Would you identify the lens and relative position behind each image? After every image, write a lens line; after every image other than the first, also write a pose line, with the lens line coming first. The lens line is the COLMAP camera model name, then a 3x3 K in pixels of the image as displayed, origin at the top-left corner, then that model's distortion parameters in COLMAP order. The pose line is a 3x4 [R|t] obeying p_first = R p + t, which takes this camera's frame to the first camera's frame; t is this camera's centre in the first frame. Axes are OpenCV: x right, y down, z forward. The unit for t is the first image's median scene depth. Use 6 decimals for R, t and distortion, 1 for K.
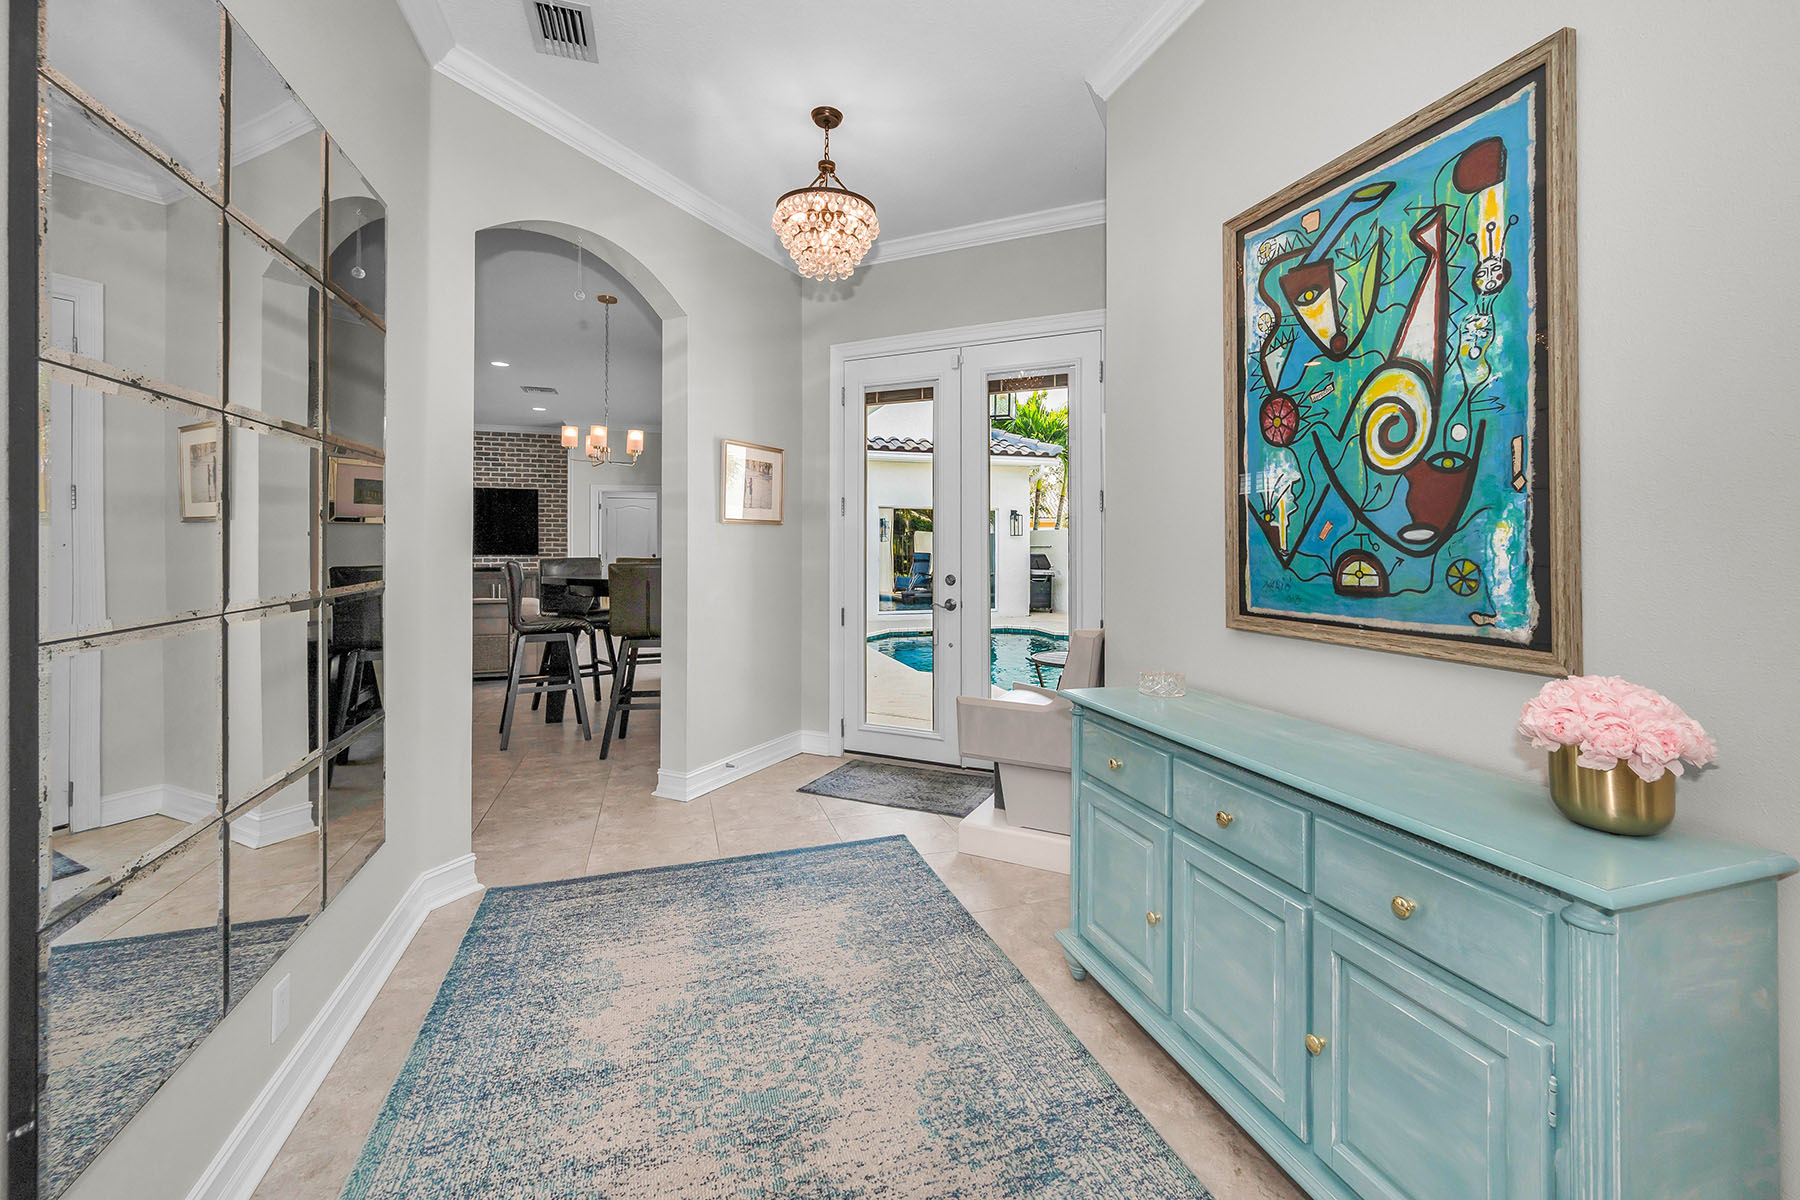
lens RADIAL K [[765.3, 0, 905.3], [0, 765.3, 543.2], [0, 0, 1]] dist [-0.000205, 0.000044]
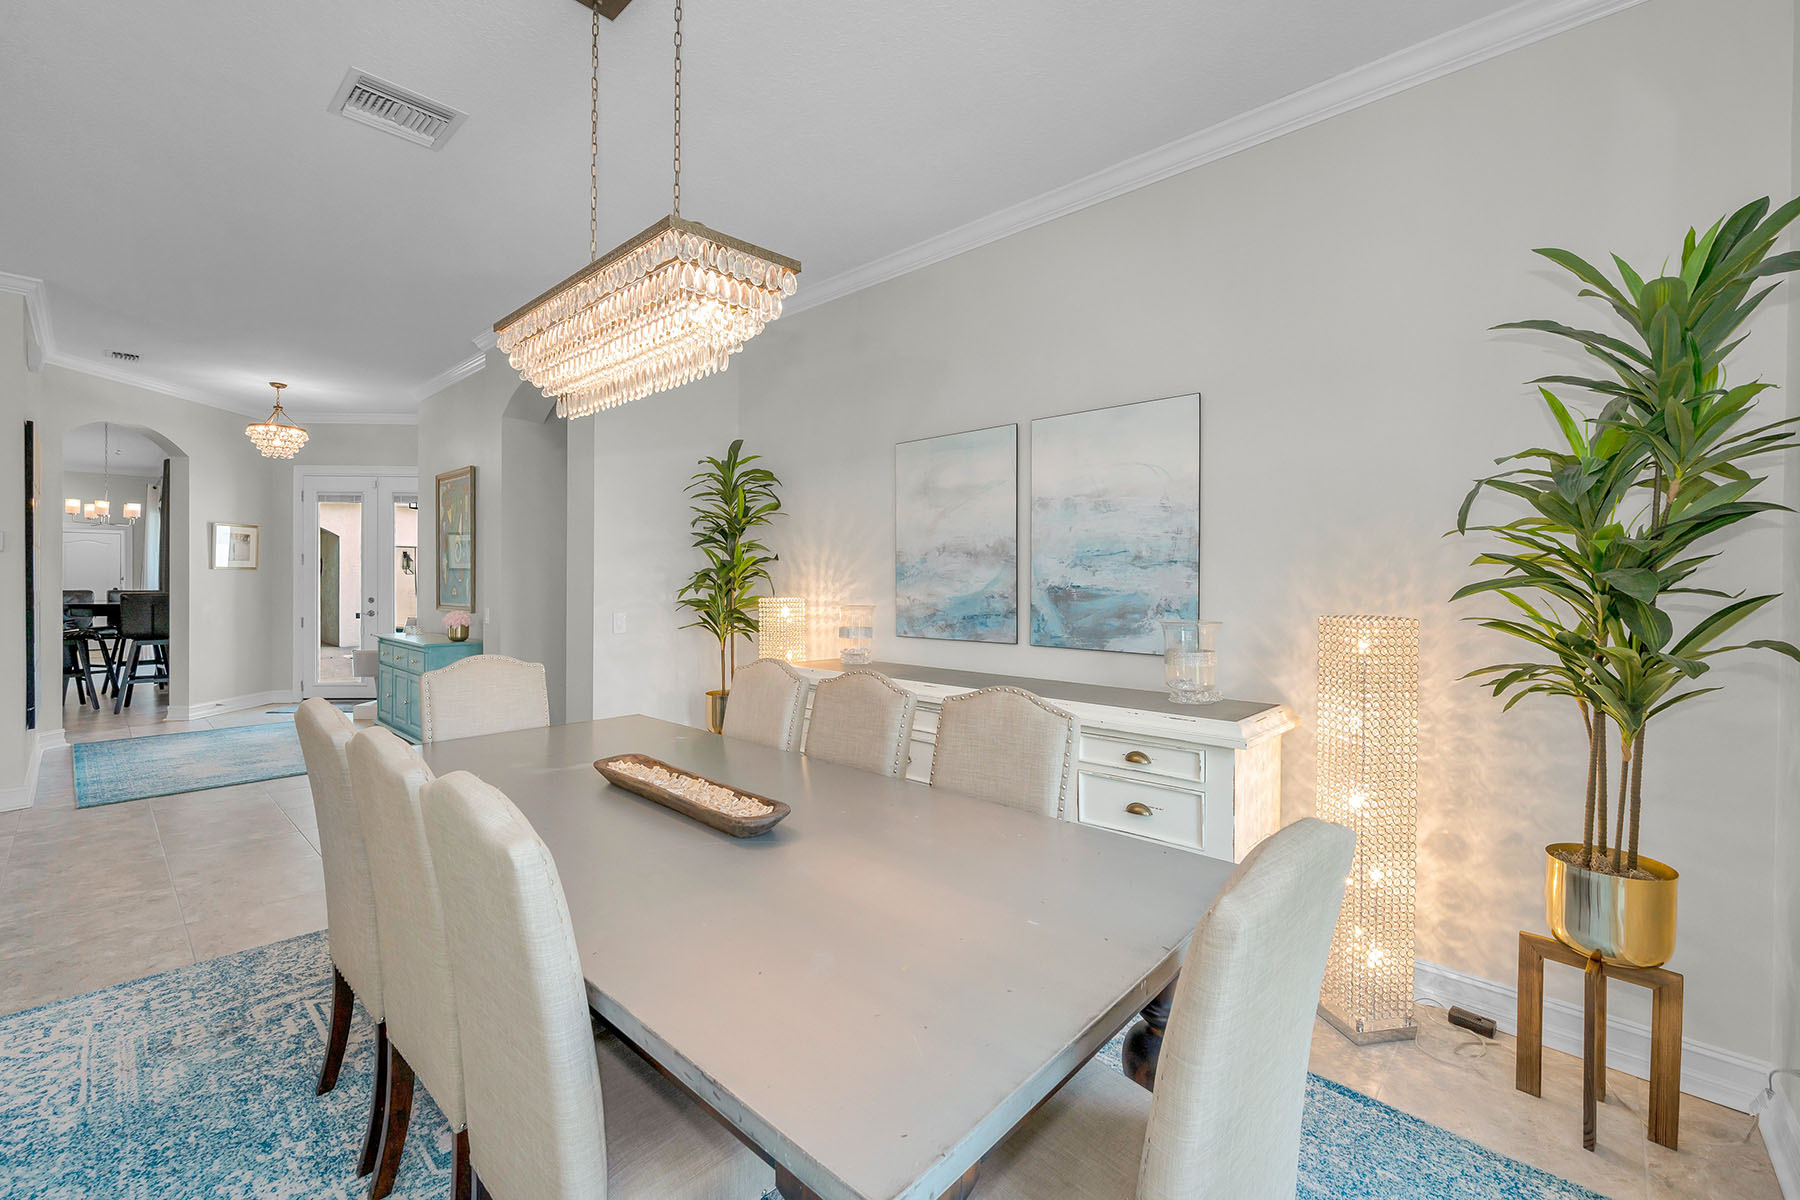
lens RADIAL K [[744.6, 0, 902.9], [0, 744.6, 585.1], [0, 0, 1]] dist [-0.010911, 0.000049]
pose [[0.862470, -0.000246, 0.506107, 0.572180], [-0.005992, 0.999925, 0.010698, -0.034294], [-0.506072, -0.012260, 0.862404, -2.674051]]
